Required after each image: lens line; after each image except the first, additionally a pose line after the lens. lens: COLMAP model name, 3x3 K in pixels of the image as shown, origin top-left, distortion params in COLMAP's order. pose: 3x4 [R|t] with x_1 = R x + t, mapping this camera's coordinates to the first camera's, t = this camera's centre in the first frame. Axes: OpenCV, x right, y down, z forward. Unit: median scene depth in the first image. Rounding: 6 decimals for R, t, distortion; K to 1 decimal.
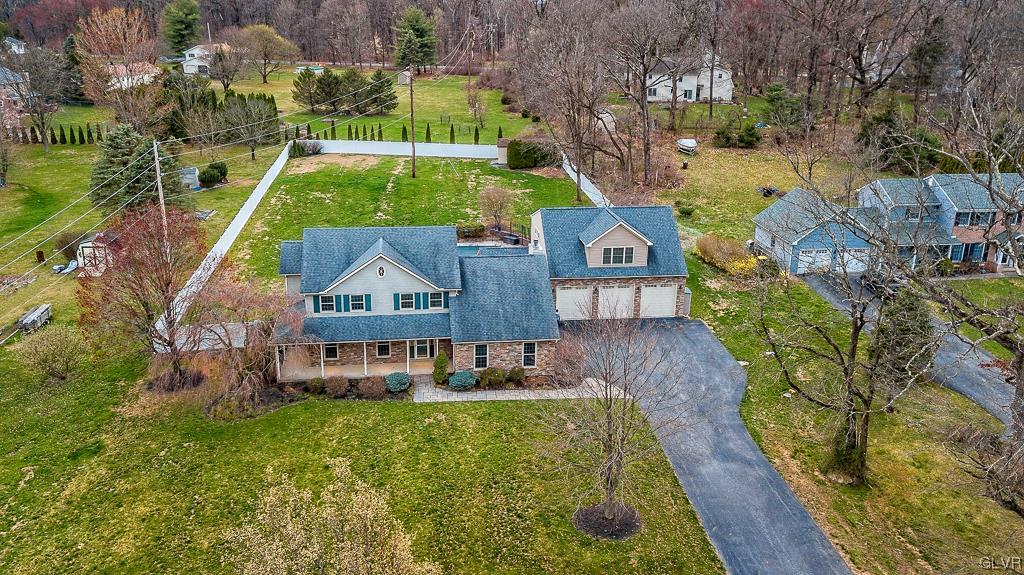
lens RADIAL K [[819.0, 0, 511.1], [0, 819.0, 261.3], [0, 0, 1]] dist [0.042494, -0.002580]
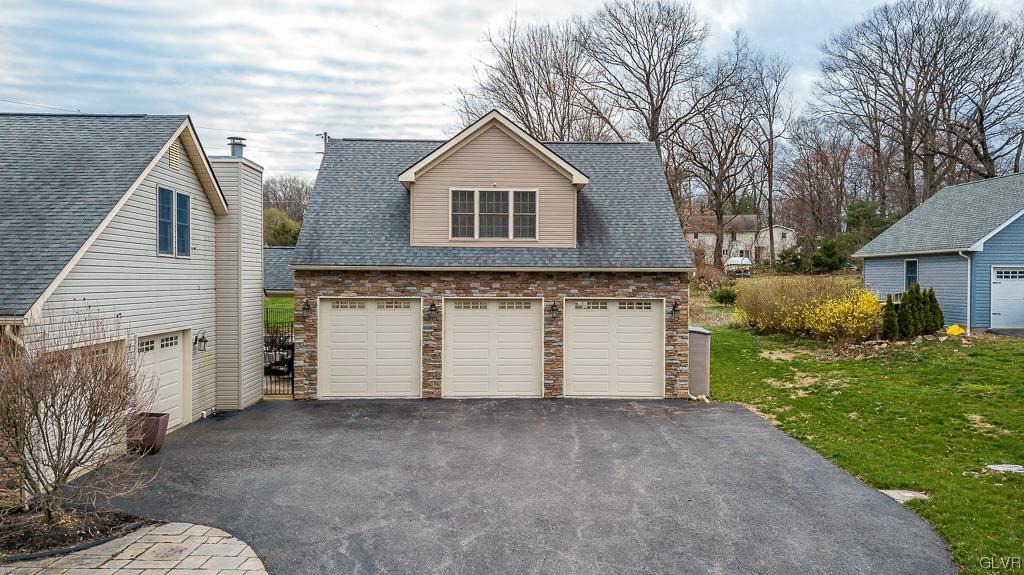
lens RADIAL K [[787.0, 0, 530.8], [0, 787.0, 267.0], [0, 0, 1]] dist [0.080402, -0.000175]
pose [[0.997250, -0.008429, -0.073636, 0.201702], [-0.013256, 0.957207, -0.289099, 0.135920], [0.072921, 0.289280, 0.954463, 0.789475]]
